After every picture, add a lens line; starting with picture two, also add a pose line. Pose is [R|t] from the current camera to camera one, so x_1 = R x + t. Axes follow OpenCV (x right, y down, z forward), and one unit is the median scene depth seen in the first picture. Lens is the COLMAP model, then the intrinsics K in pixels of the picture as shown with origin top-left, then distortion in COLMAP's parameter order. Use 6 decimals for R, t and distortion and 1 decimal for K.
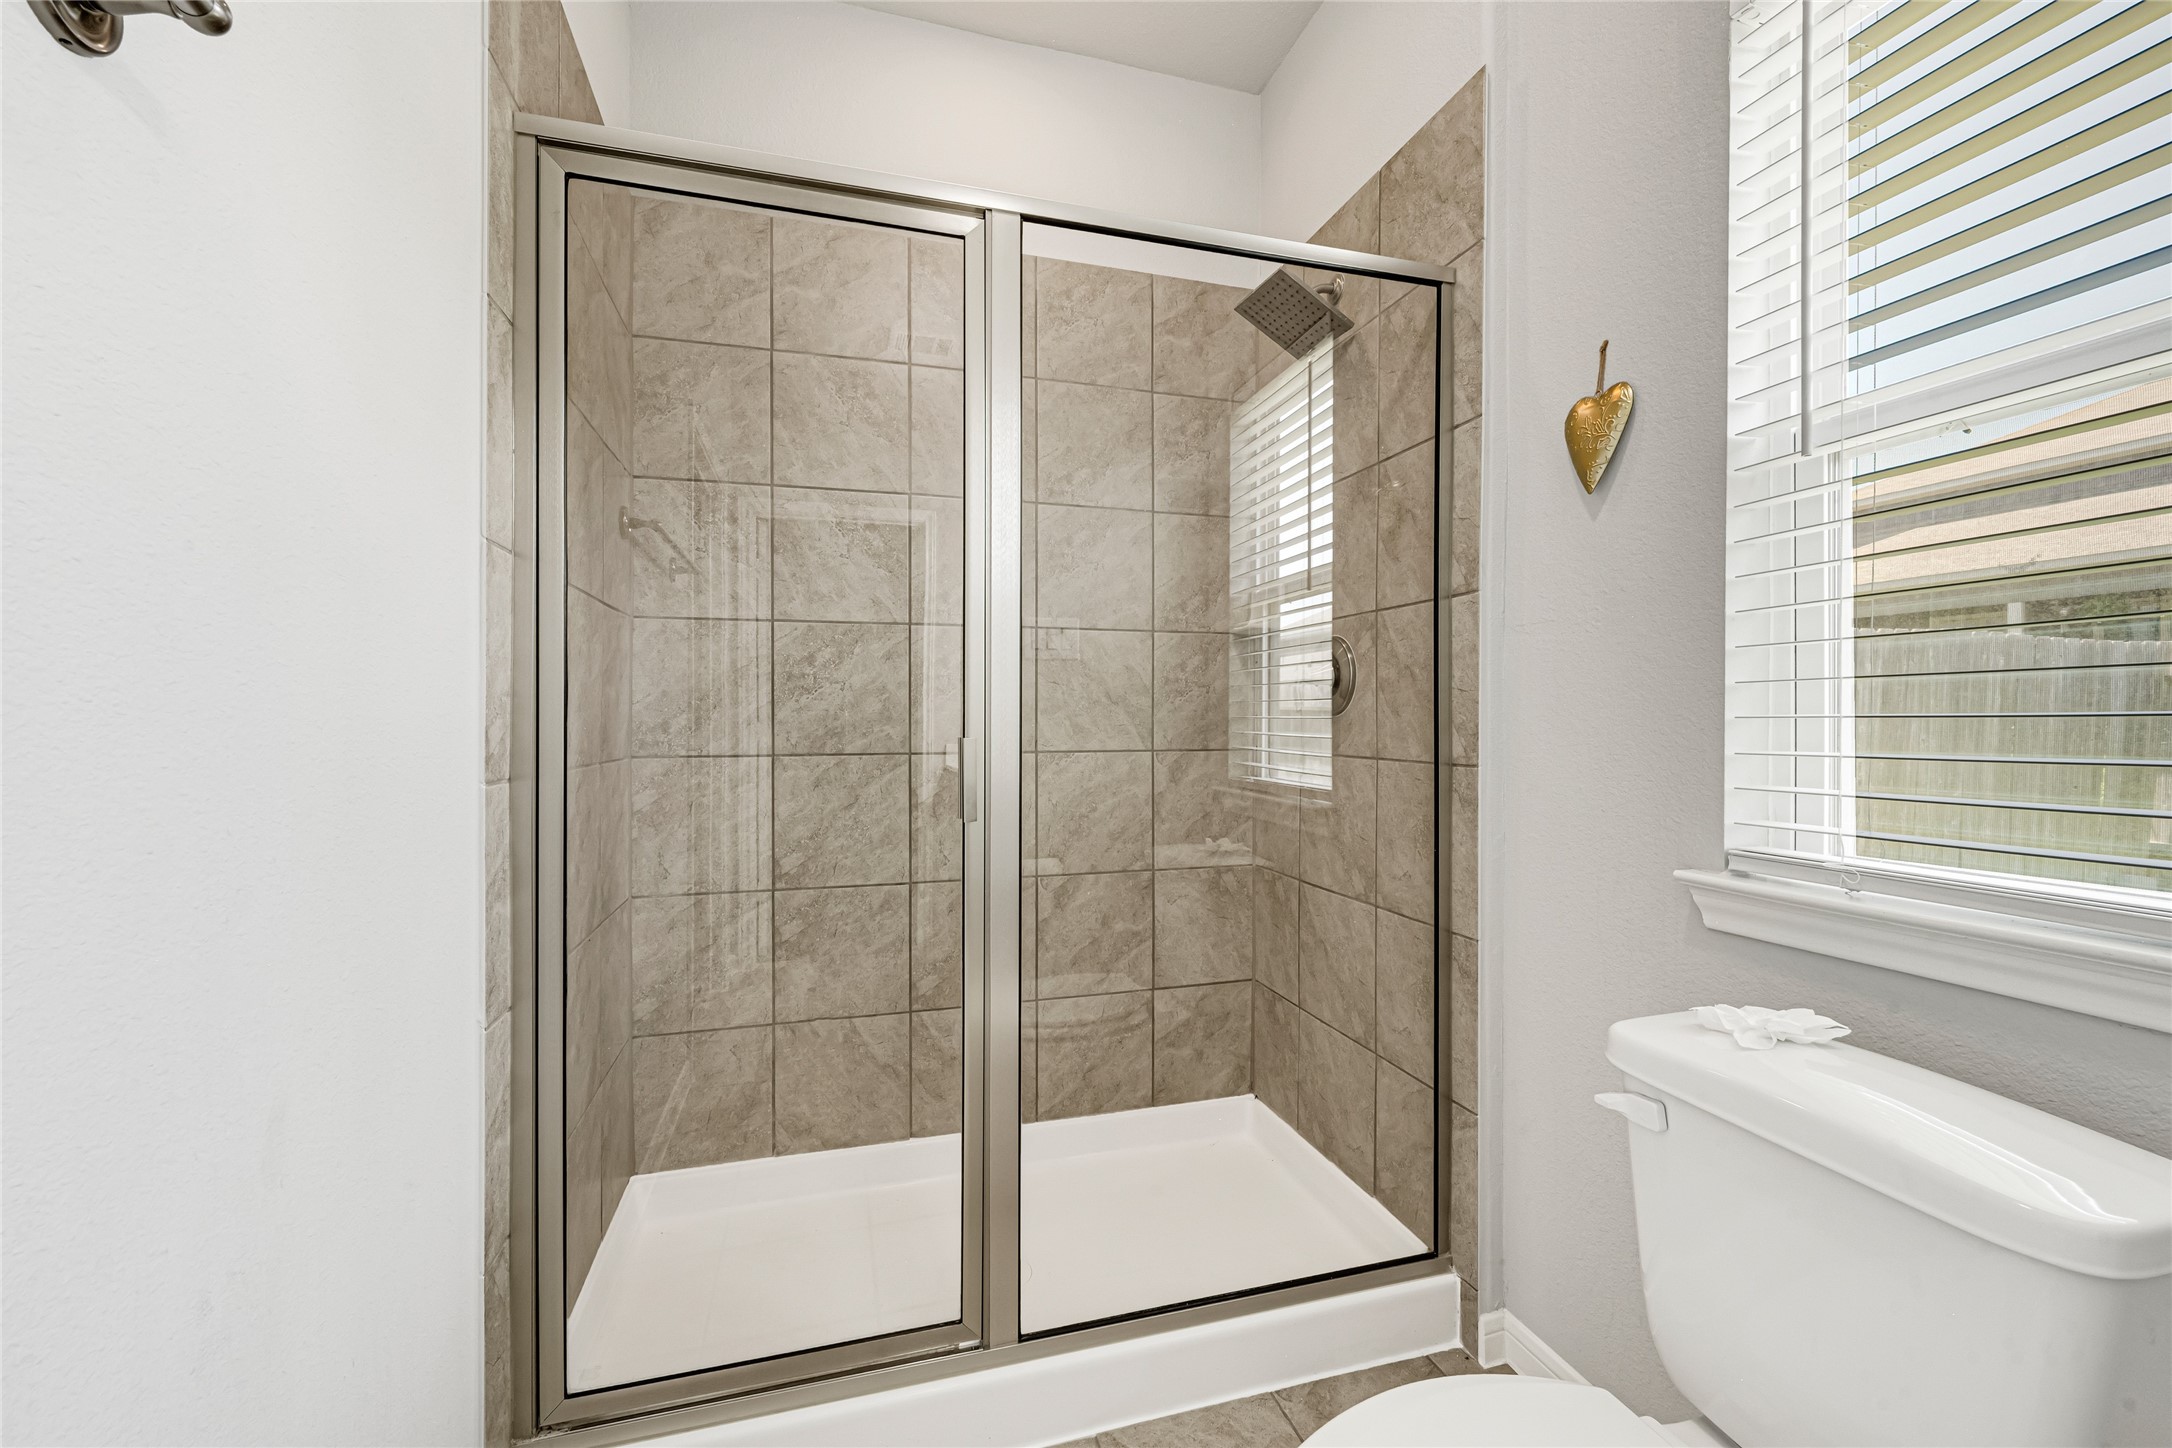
lens RADIAL K [[886.6, 0, 1091.1], [0, 886.6, 722.1], [0, 0, 1]] dist [-0.001088, -0.000186]
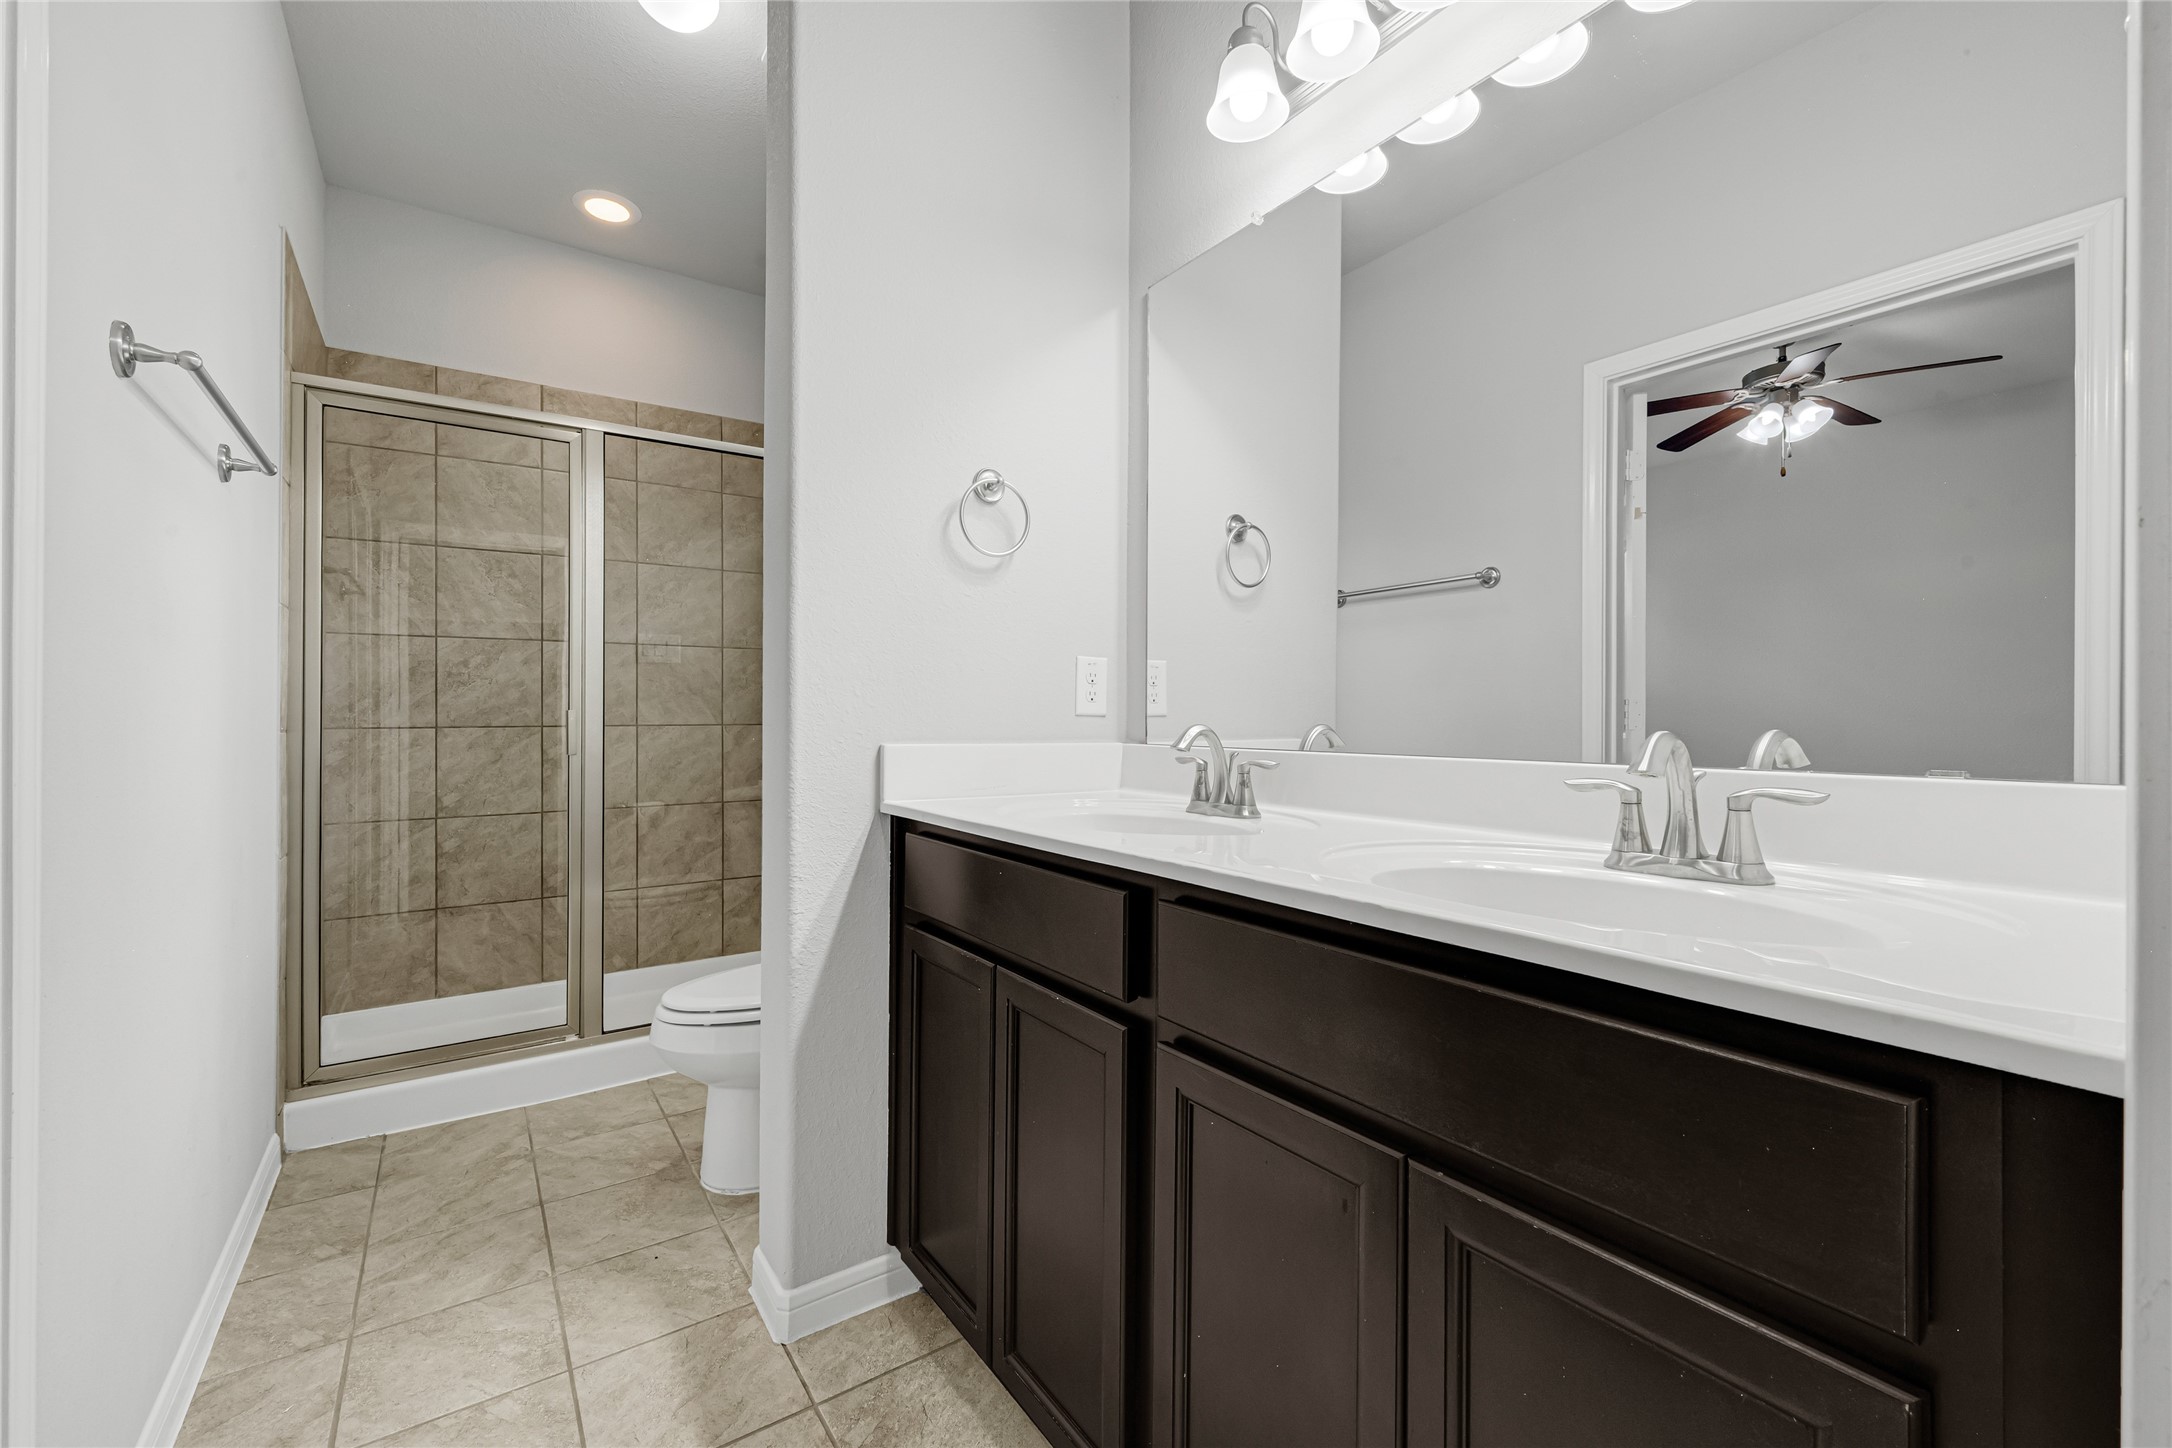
lens RADIAL K [[886.6, 0, 1078.2], [0, 886.6, 710.2], [0, 0, 1]] dist [-0.001088, -0.000186]
pose [[0.947882, -0.000661, 0.318620, 0.181834], [0.003681, 0.999954, -0.008875, 0.024980], [-0.318599, 0.009585, 0.947841, -0.726274]]
